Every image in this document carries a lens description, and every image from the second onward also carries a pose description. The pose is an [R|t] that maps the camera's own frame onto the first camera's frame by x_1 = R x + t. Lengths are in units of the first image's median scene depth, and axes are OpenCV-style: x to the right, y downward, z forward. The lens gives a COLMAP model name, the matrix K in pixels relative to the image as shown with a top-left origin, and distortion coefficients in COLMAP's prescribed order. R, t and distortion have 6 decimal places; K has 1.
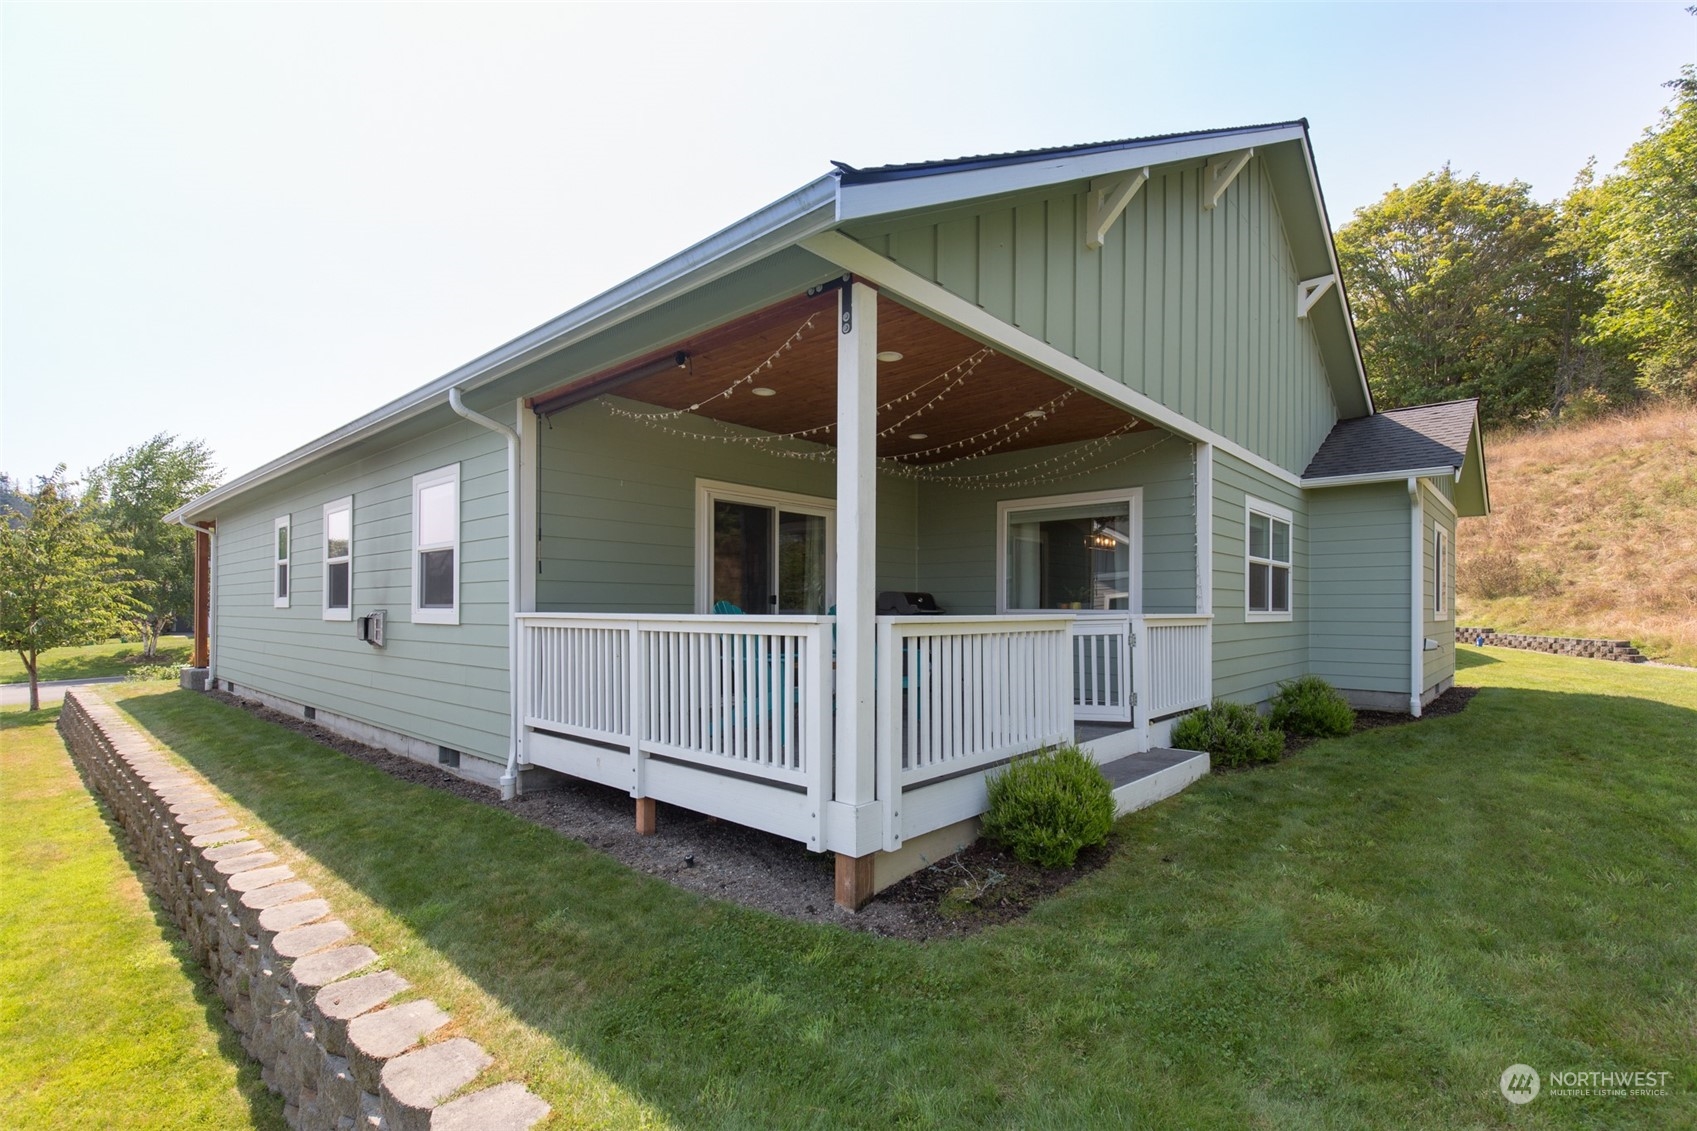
lens RADIAL K [[772.5, 0, 858.6], [0, 772.5, 607.0], [0, 0, 1]] dist [-0.000452, -0.001425]
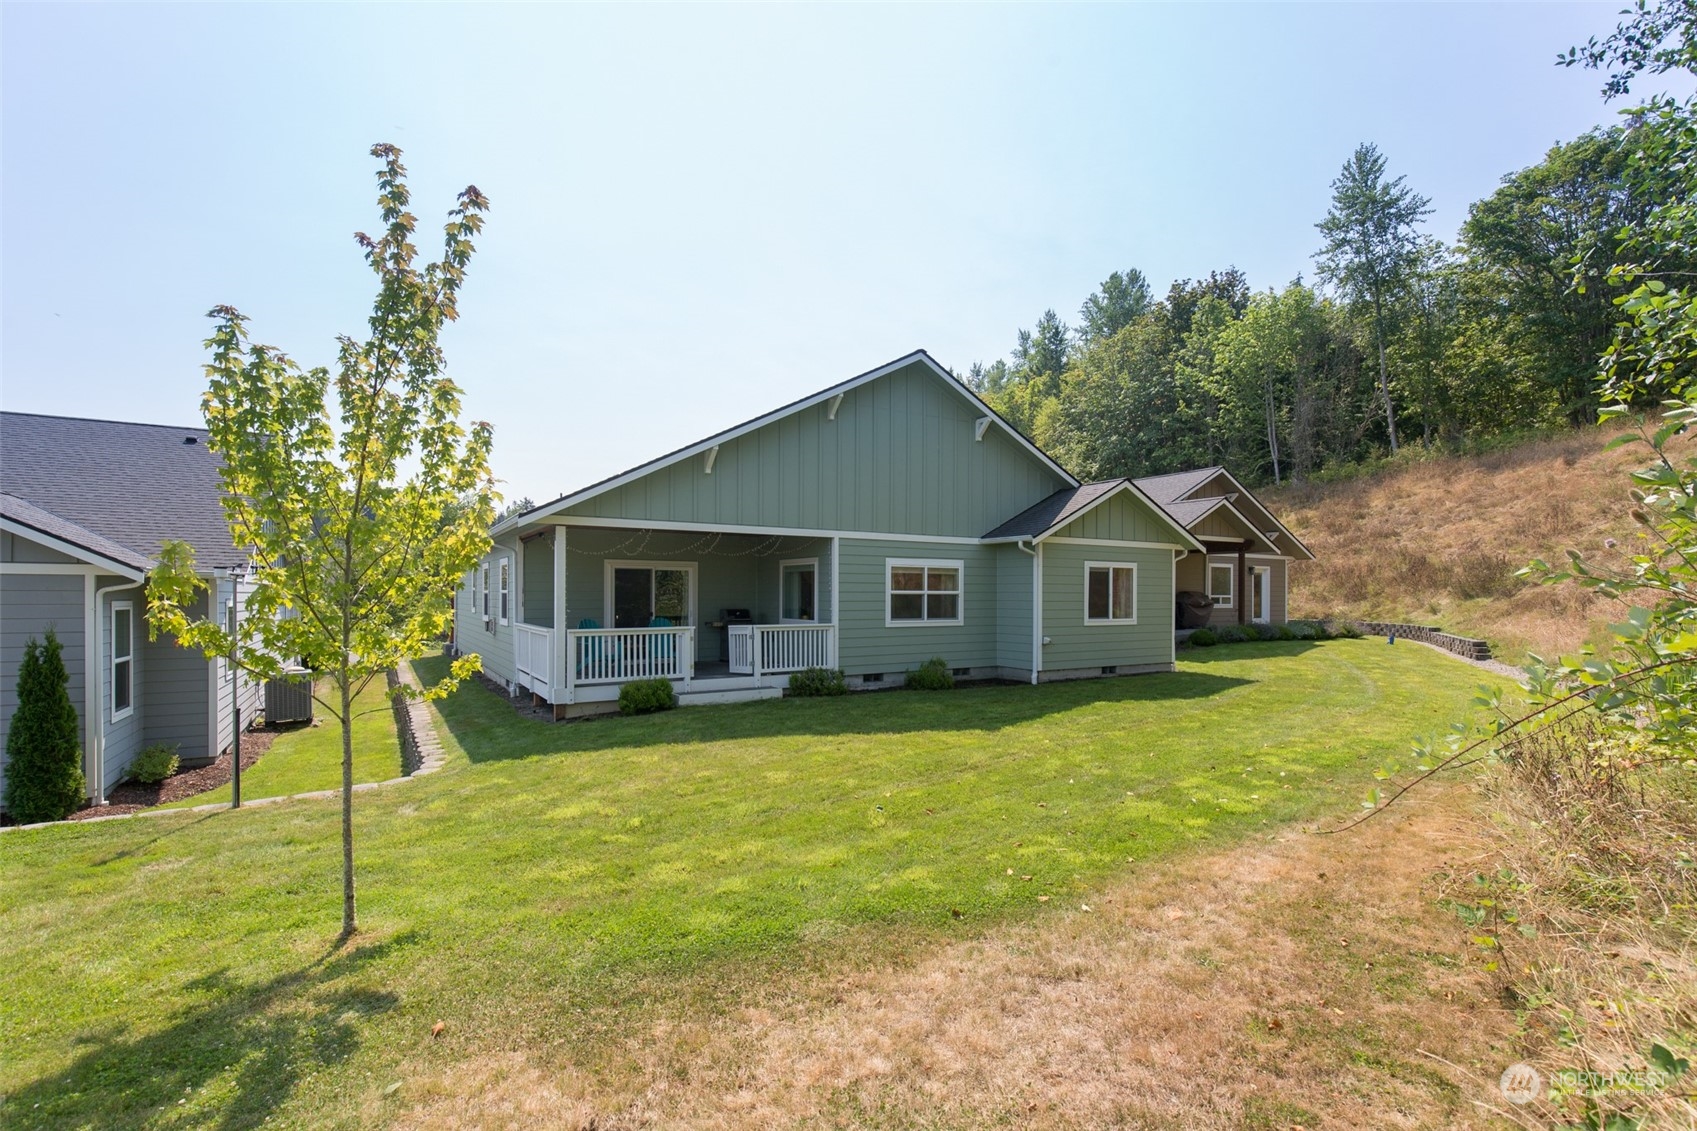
lens RADIAL K [[772.5, 0, 847.6], [0, 772.5, 580.2], [0, 0, 1]] dist [-0.000452, -0.001425]
pose [[0.958947, -0.005655, -0.283528, 0.867961], [0.001363, 0.999881, -0.015335, -0.059749], [0.283581, 0.014319, 0.958841, -0.732913]]
